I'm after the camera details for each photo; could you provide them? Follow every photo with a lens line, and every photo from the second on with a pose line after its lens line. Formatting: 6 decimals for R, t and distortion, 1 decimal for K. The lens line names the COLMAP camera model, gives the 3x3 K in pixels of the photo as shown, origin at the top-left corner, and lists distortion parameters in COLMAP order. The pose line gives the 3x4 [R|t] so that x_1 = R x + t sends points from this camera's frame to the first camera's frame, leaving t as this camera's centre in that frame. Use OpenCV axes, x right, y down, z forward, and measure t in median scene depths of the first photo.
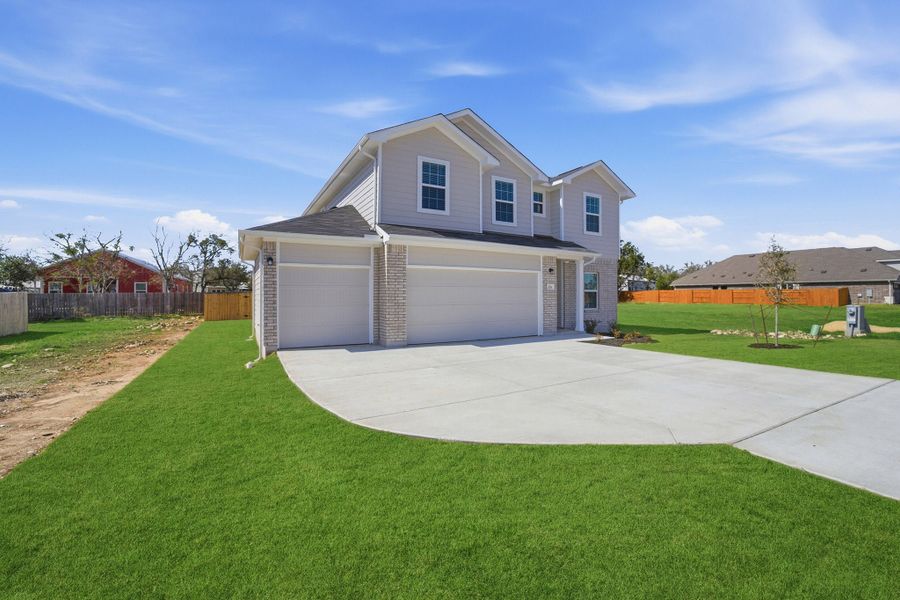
lens RADIAL K [[377.4, 0, 451.3], [0, 377.4, 296.6], [0, 0, 1]] dist [-0.004181, -0.000053]
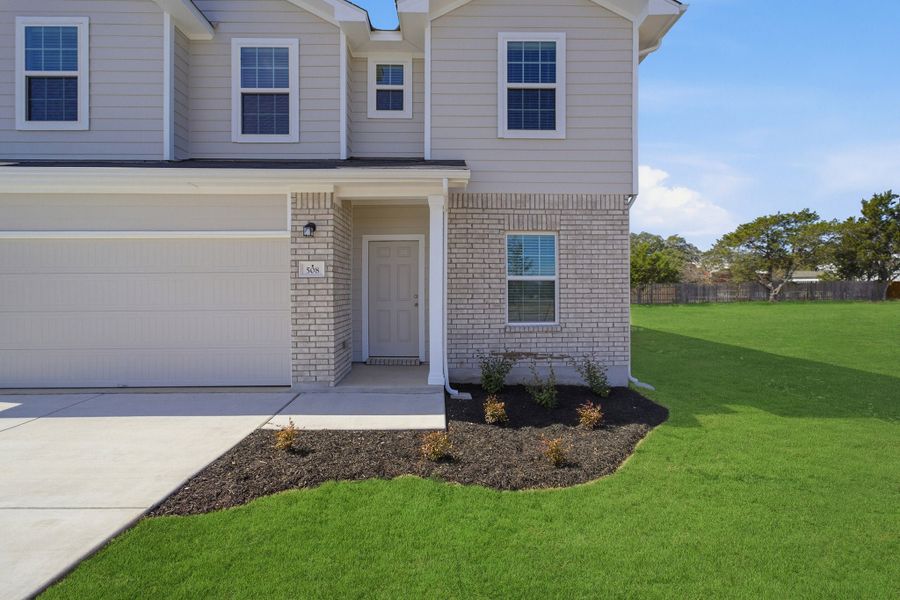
lens RADIAL K [[376.4, 0, 439.9], [0, 376.4, 288.5], [0, 0, 1]] dist [0.016888, 0.000049]
pose [[0.872686, -0.007552, -0.488224, 0.571739], [0.007321, 0.999970, -0.002381, -0.003646], [0.488228, -0.001497, 0.872715, 0.711512]]
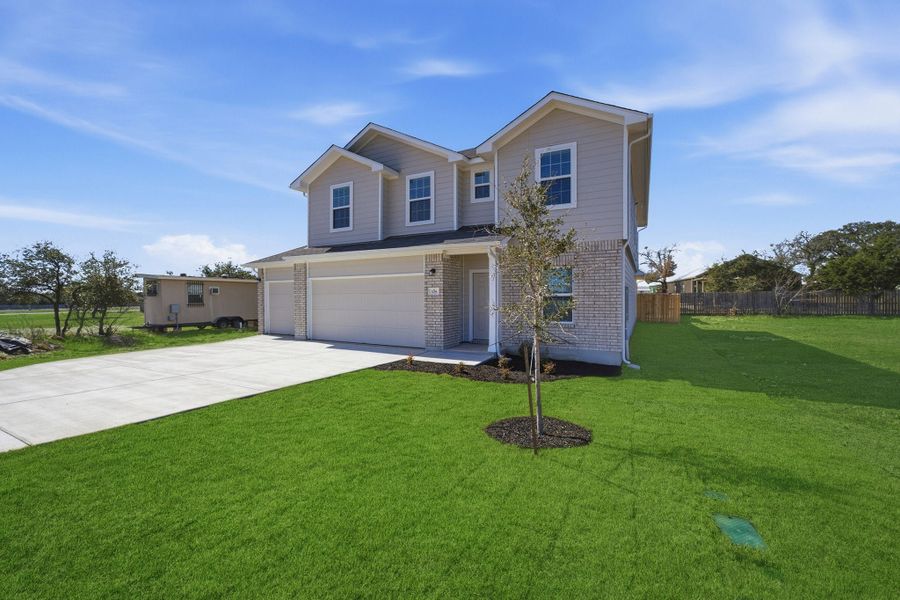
lens RADIAL K [[377.4, 0, 451.3], [0, 377.4, 296.6], [0, 0, 1]] dist [-0.004181, -0.000053]
pose [[0.540975, -0.003465, -0.841031, 0.979133], [0.007721, 0.999970, 0.000846, -0.015342], [0.841003, -0.006951, 0.540986, 0.579188]]
